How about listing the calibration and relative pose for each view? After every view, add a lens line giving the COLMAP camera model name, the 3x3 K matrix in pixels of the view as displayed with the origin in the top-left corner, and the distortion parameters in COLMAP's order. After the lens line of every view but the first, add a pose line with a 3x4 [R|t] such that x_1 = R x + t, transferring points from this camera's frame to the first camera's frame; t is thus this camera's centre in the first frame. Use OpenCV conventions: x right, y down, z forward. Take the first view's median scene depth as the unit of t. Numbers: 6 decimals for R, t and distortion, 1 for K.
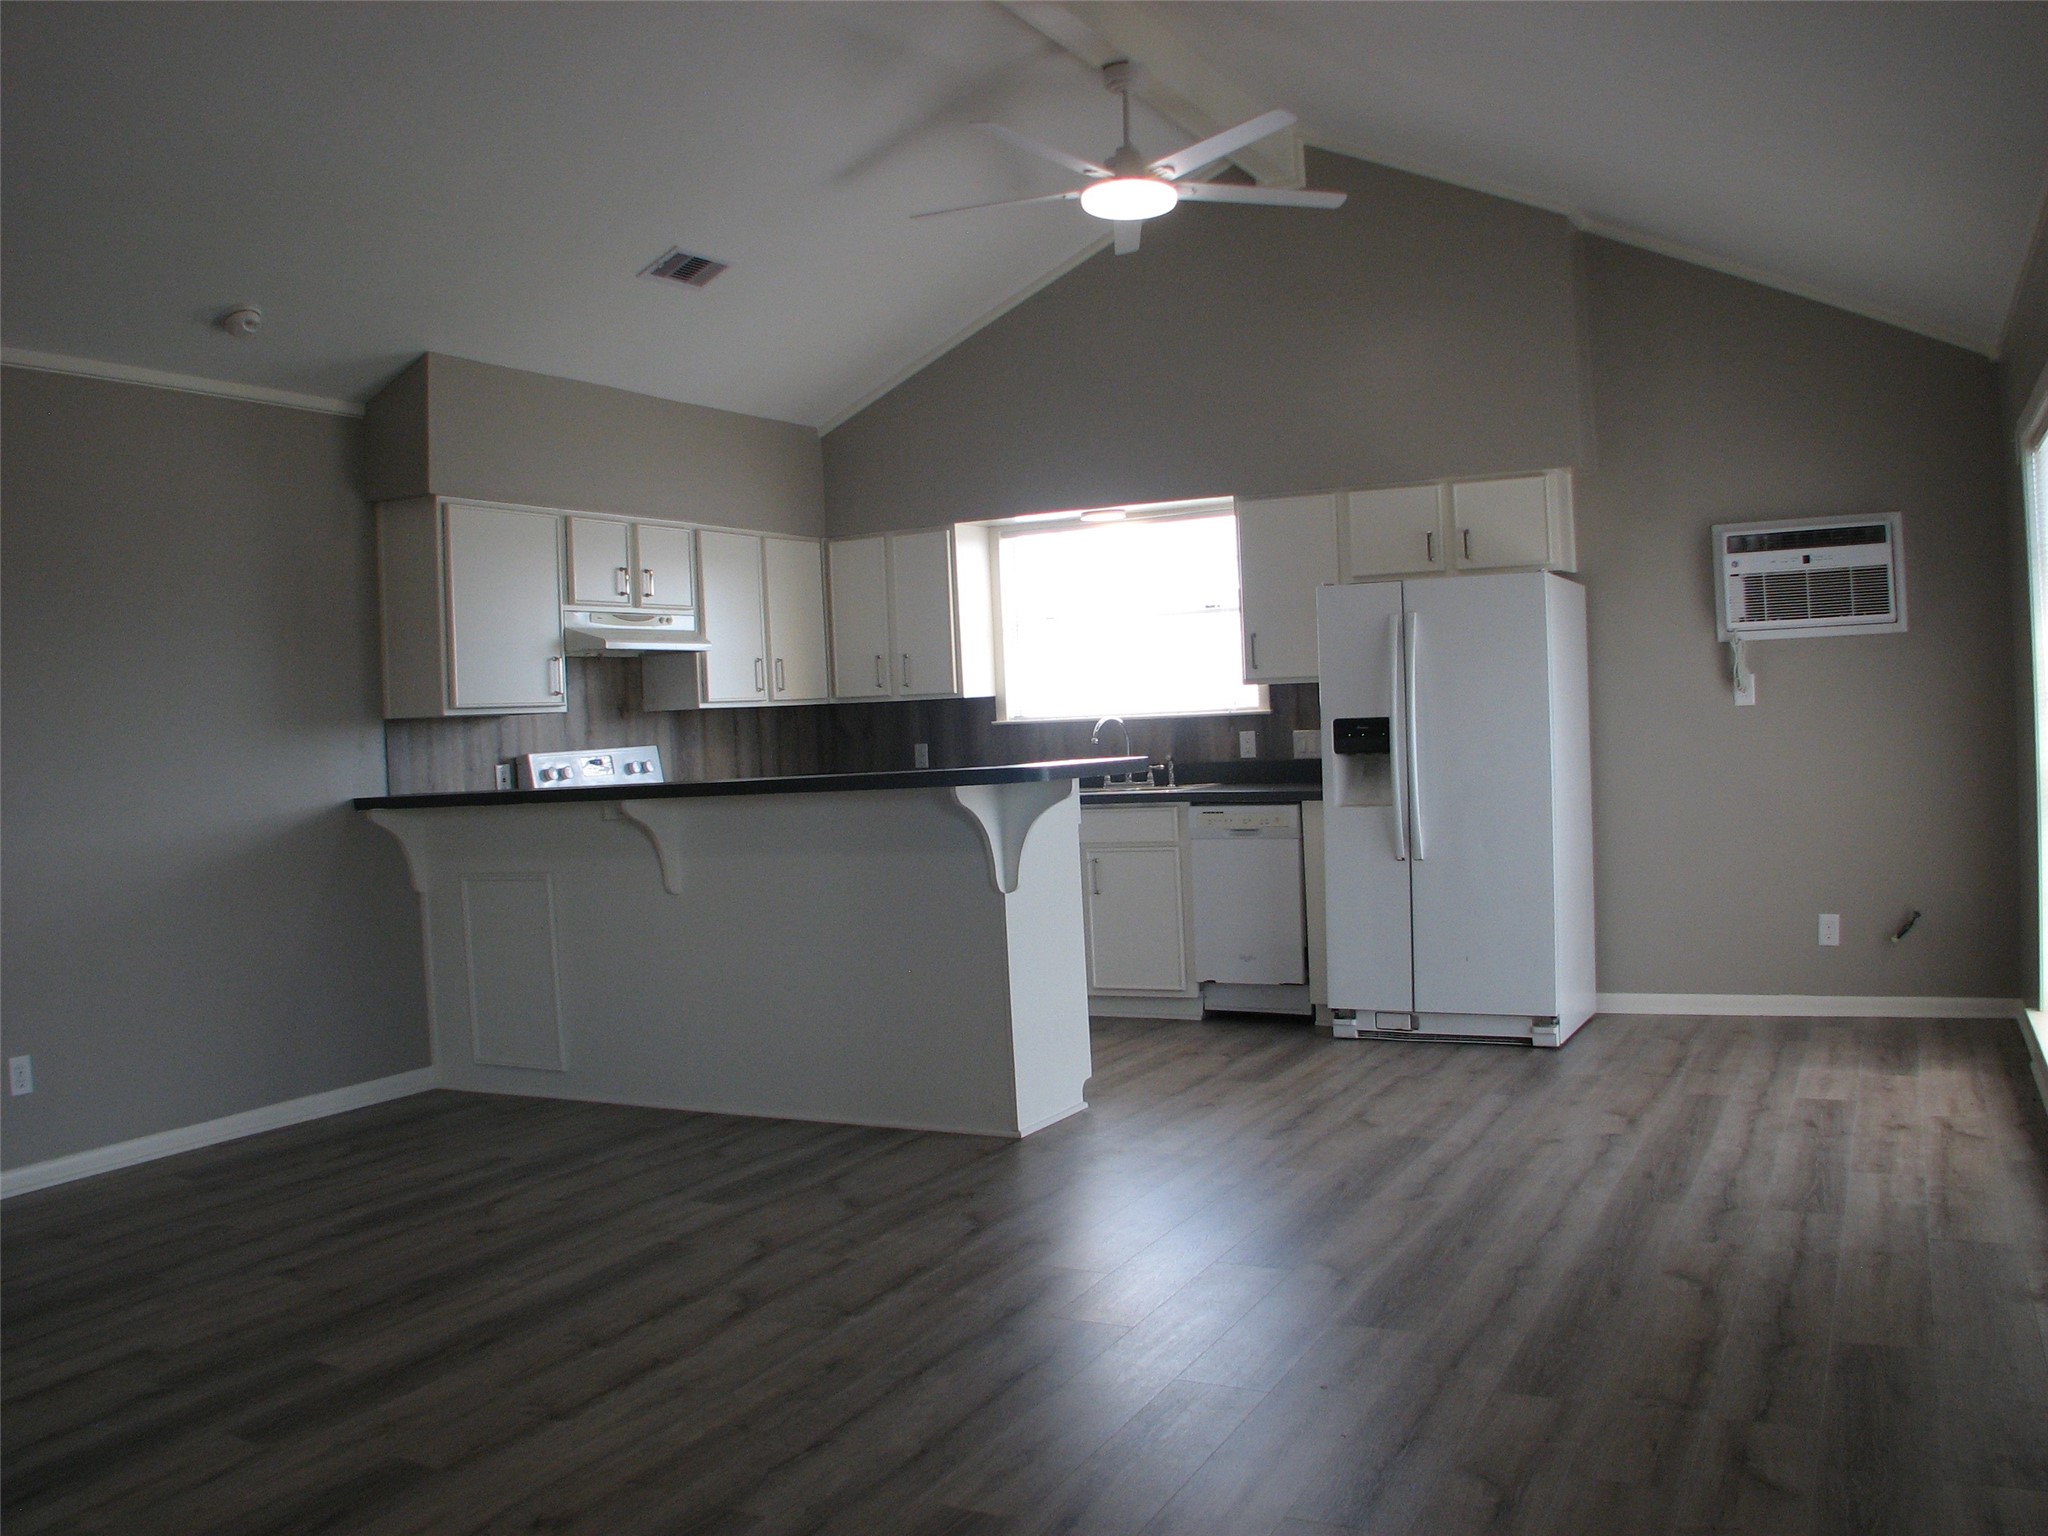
lens RADIAL K [[1698.7, 0, 1014.7], [0, 1698.7, 759.8], [0, 0, 1]] dist [-0.229022, 0.103449]
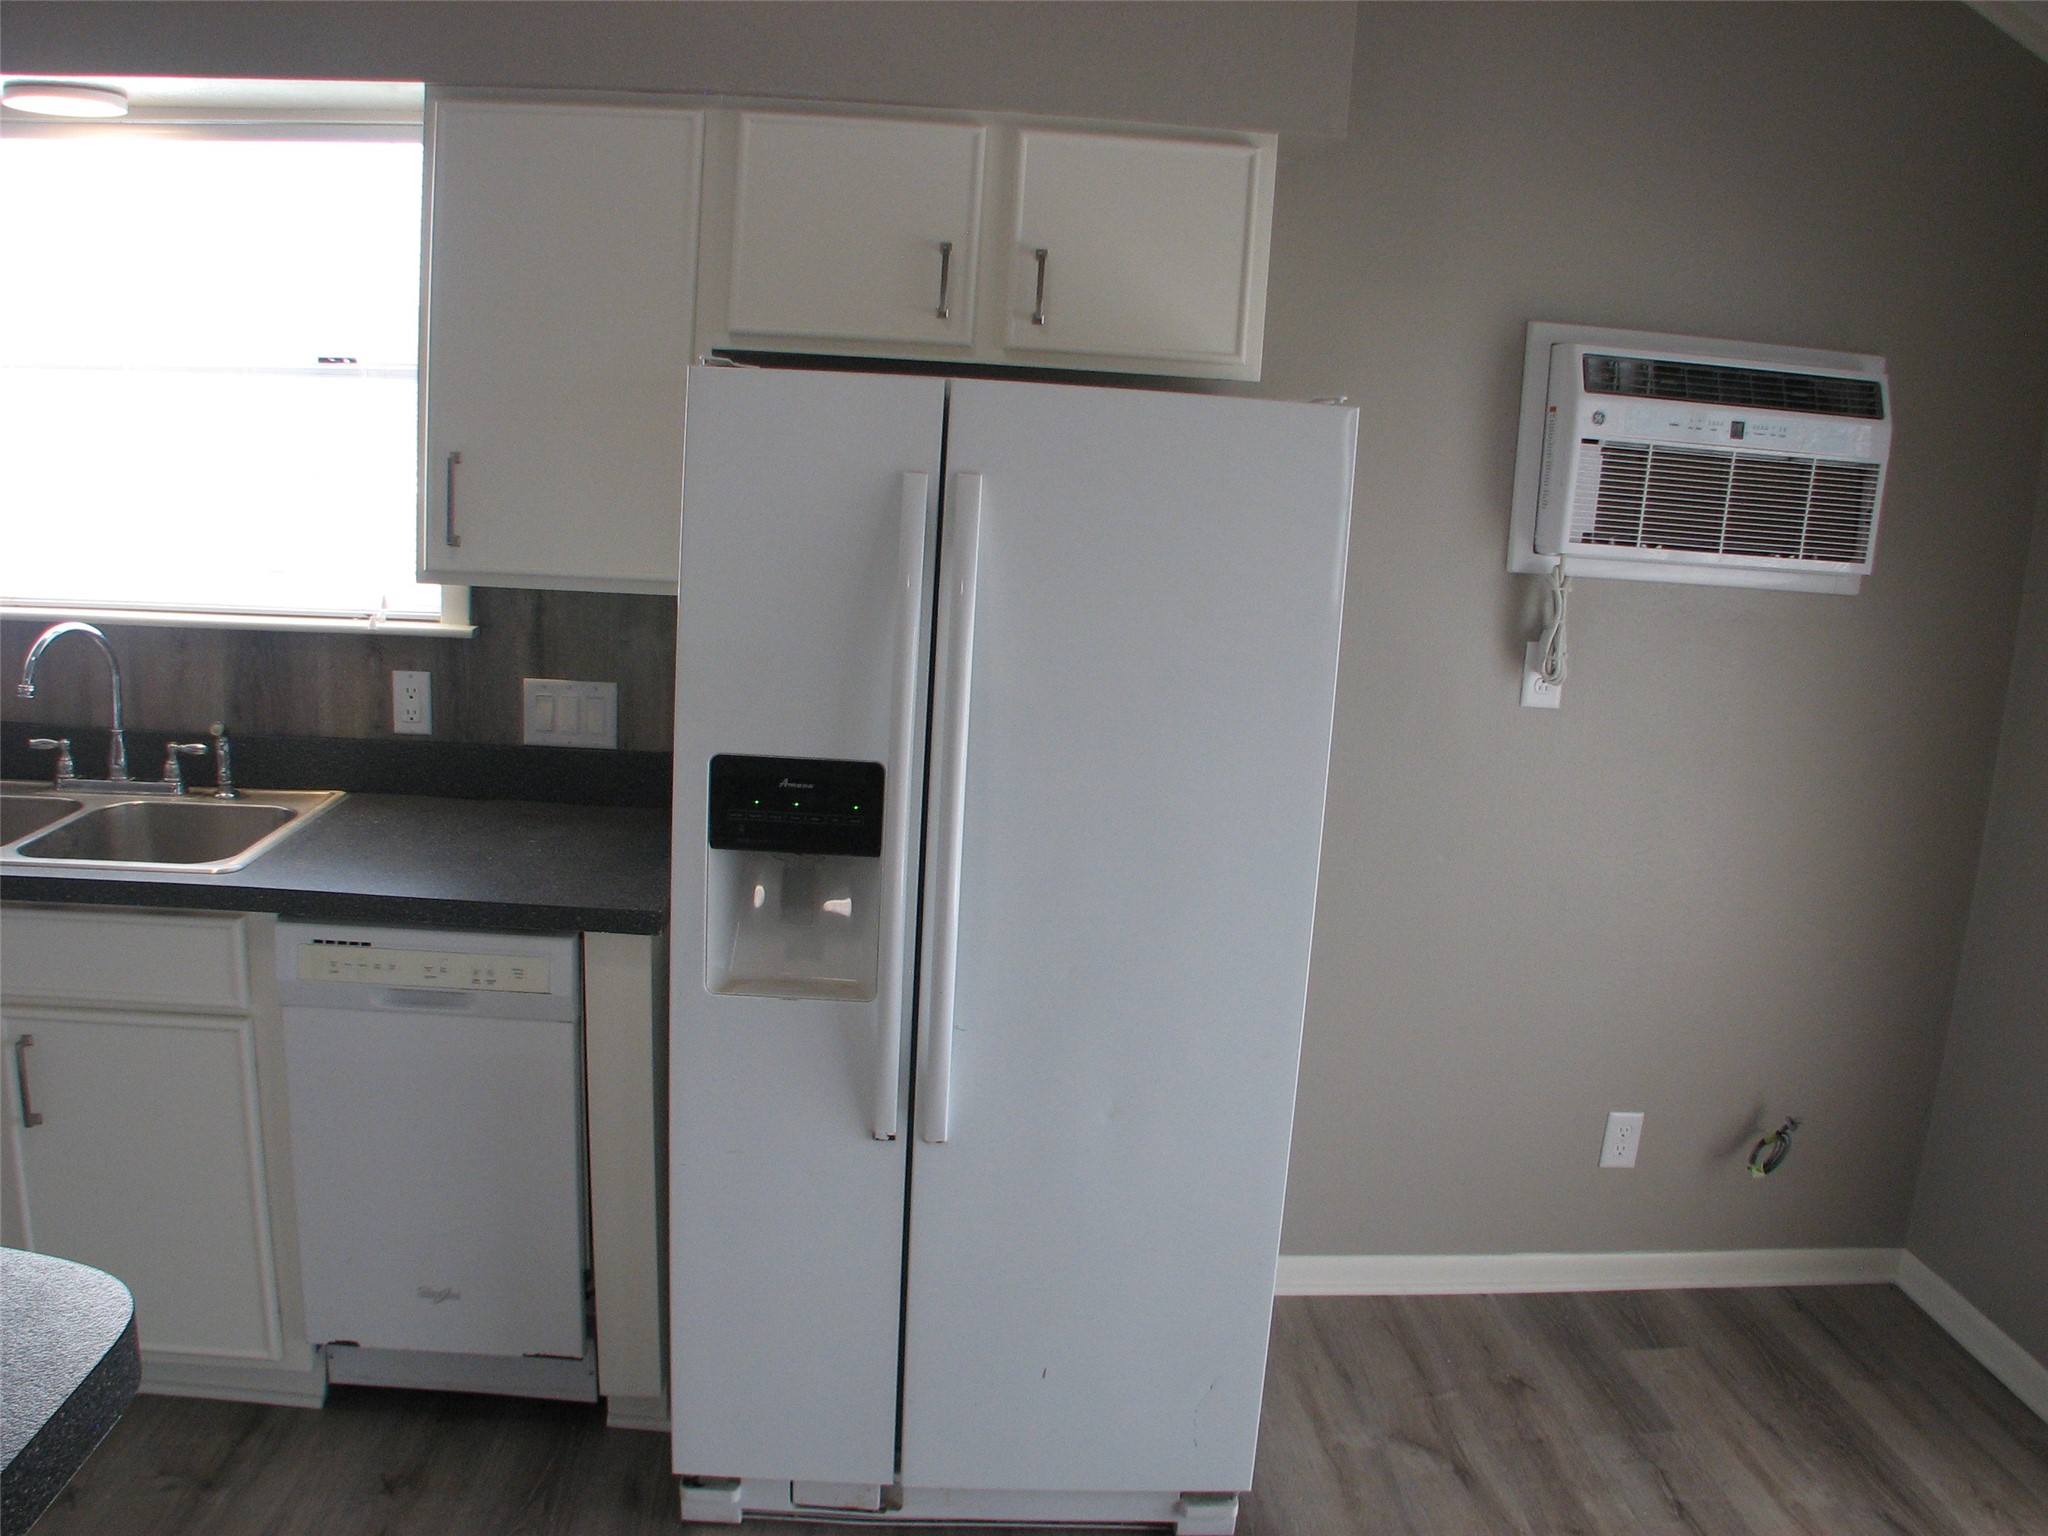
lens RADIAL K [[1685.1, 0, 1024.0], [0, 1685.1, 768.0], [0, 0, 1]] dist [-0.221504, 0.113336]
pose [[0.848383, -0.014193, 0.529192, 0.058118], [-0.081096, 0.984357, 0.156411, -0.077906], [-0.523134, -0.175612, 0.833961, 0.651856]]
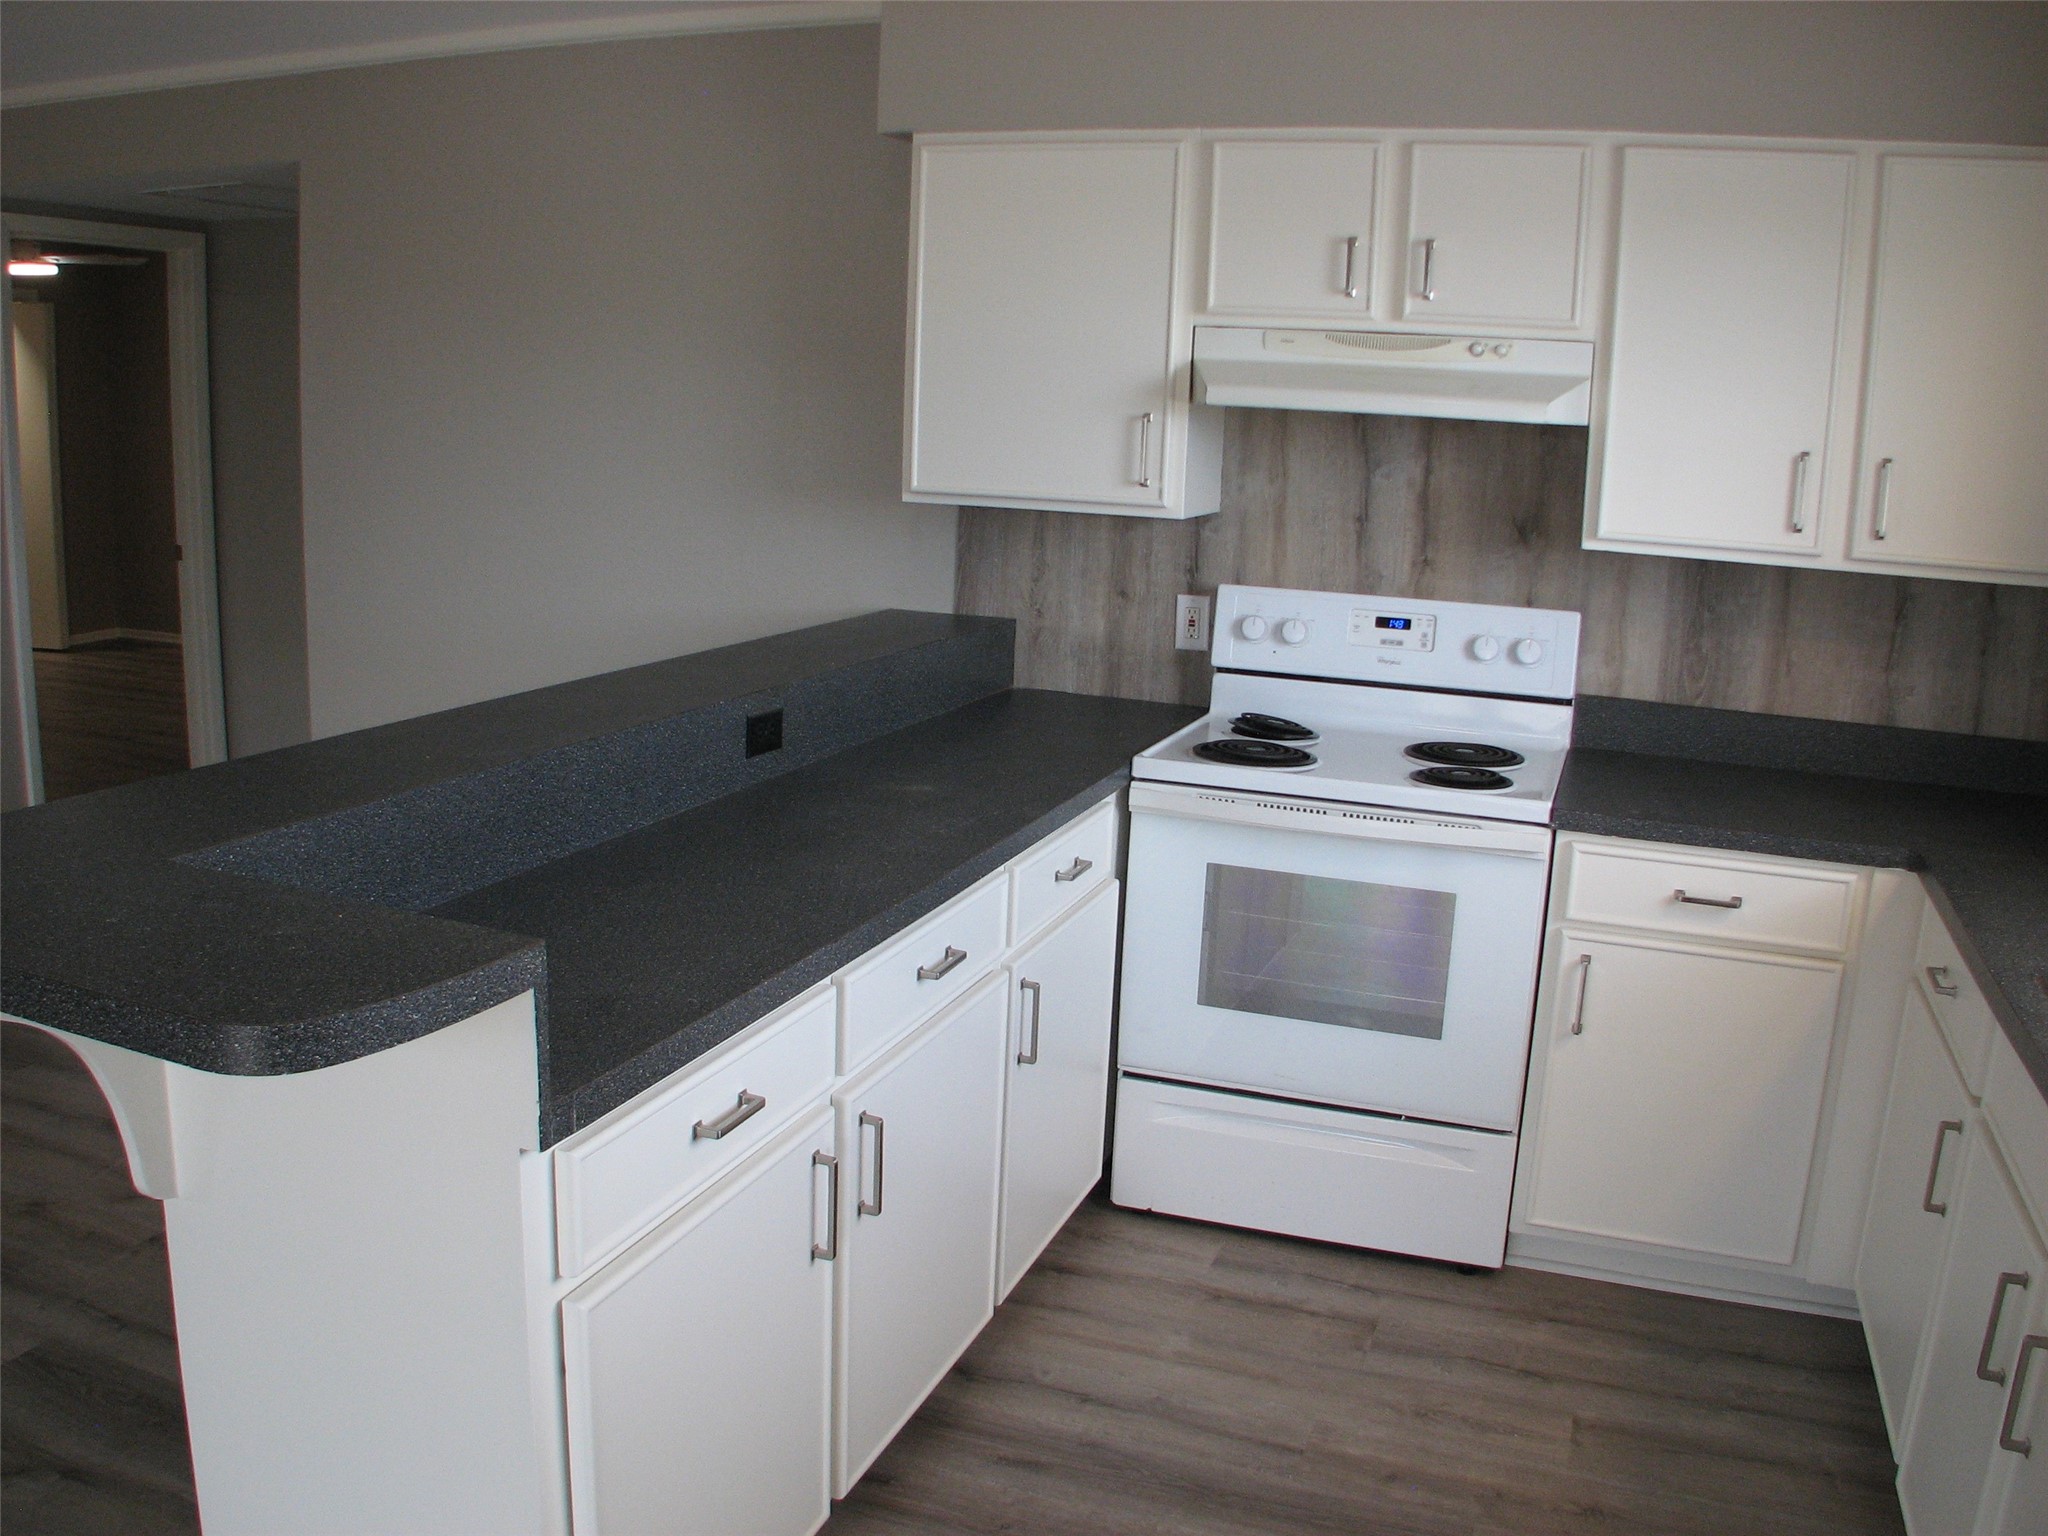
lens RADIAL K [[1685.1, 0, 1024.0], [0, 1685.1, 768.0], [0, 0, 1]] dist [-0.221504, 0.113336]
pose [[0.136396, 0.266412, -0.954160, 0.249860], [-0.062388, 0.963559, 0.260119, -0.086536], [0.988688, 0.024049, 0.148046, 0.865411]]
